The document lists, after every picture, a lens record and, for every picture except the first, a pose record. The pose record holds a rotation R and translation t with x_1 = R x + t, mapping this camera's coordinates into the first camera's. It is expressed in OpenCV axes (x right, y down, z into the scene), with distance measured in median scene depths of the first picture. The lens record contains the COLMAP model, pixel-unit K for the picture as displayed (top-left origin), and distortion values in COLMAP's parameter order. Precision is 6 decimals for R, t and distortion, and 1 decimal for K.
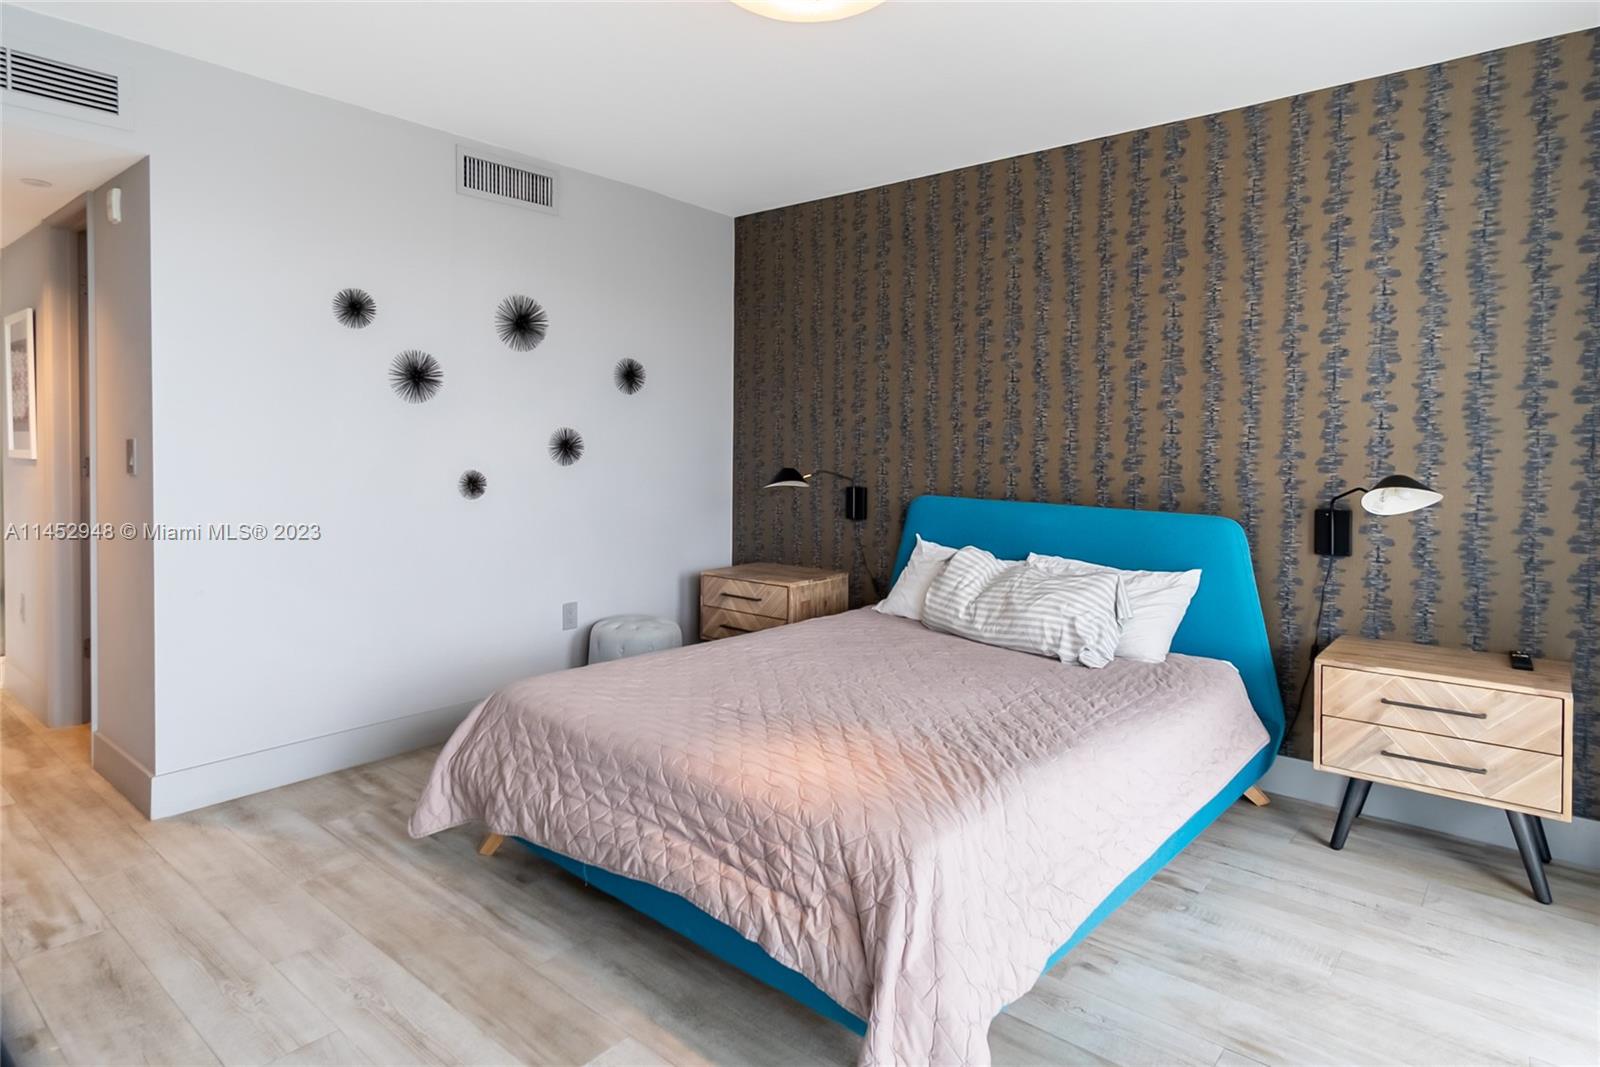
lens RADIAL K [[878.1, 0, 781.1], [0, 878.1, 454.7], [0, 0, 1]] dist [0.003602, 0.003291]
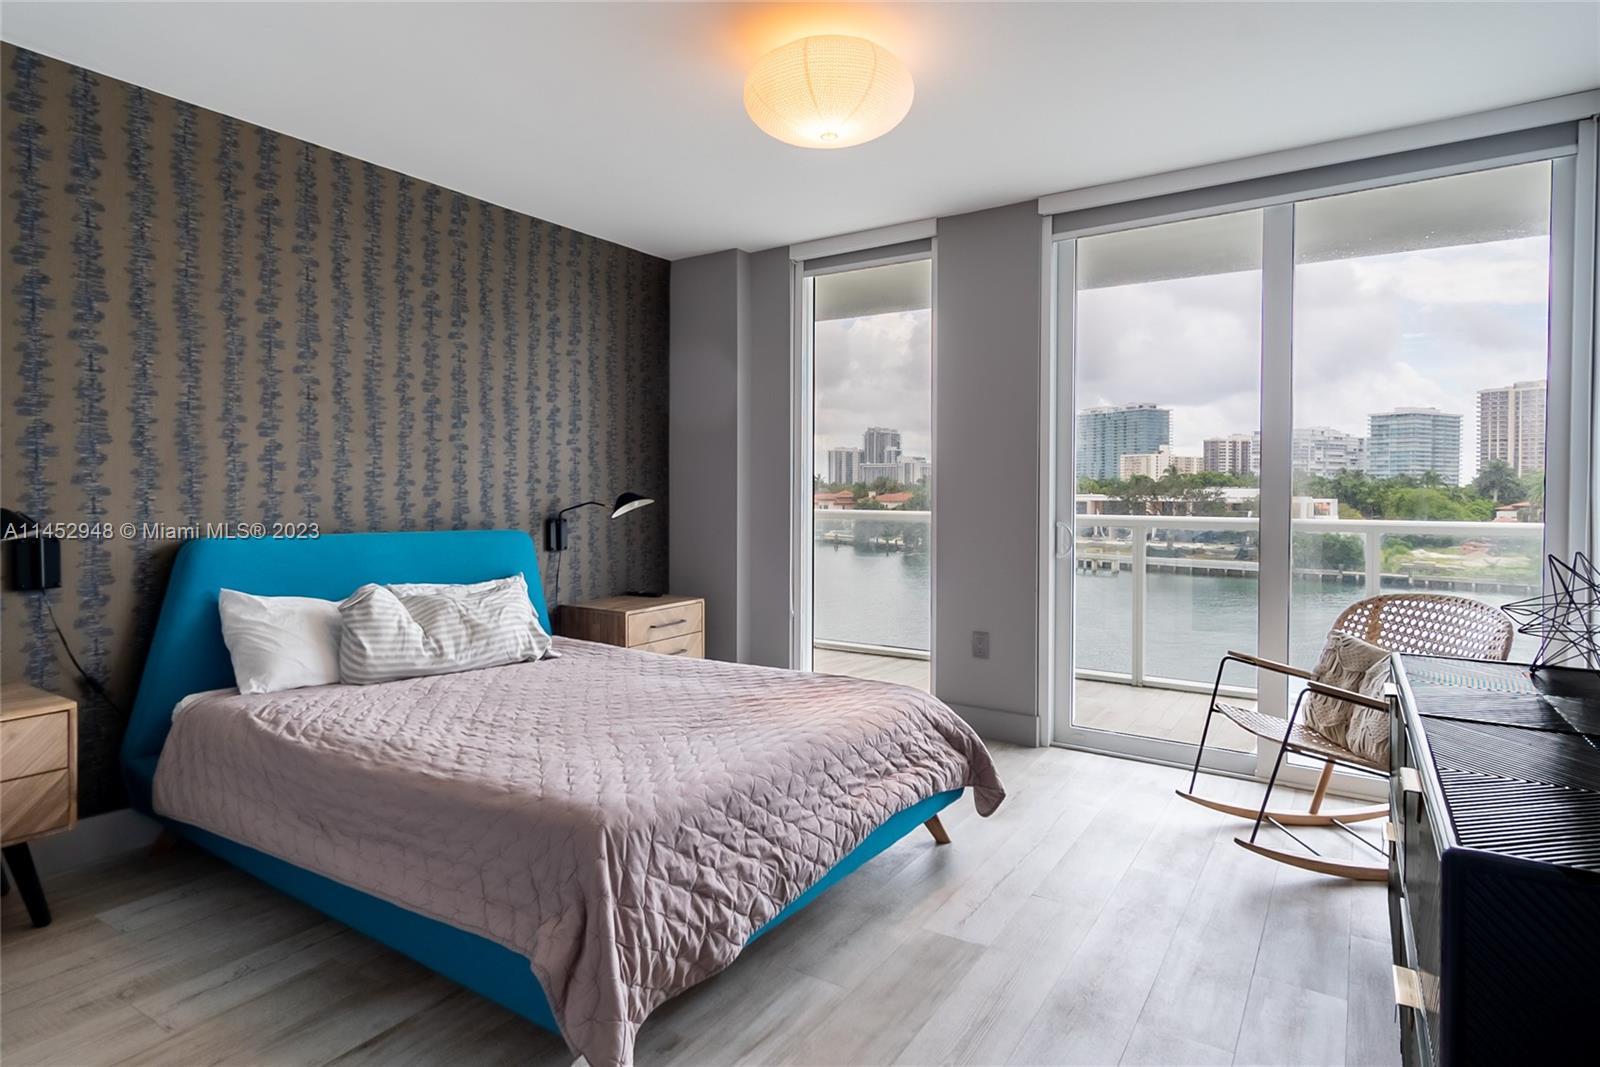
lens RADIAL K [[878.1, 0, 791.9], [0, 878.1, 489.8], [0, 0, 1]] dist [0.003602, 0.003291]
pose [[-0.119293, -0.011091, 0.992797, -0.794769], [0.009135, 0.999883, 0.012268, 0.001414], [-0.992817, 0.010533, -0.119177, 0.745766]]
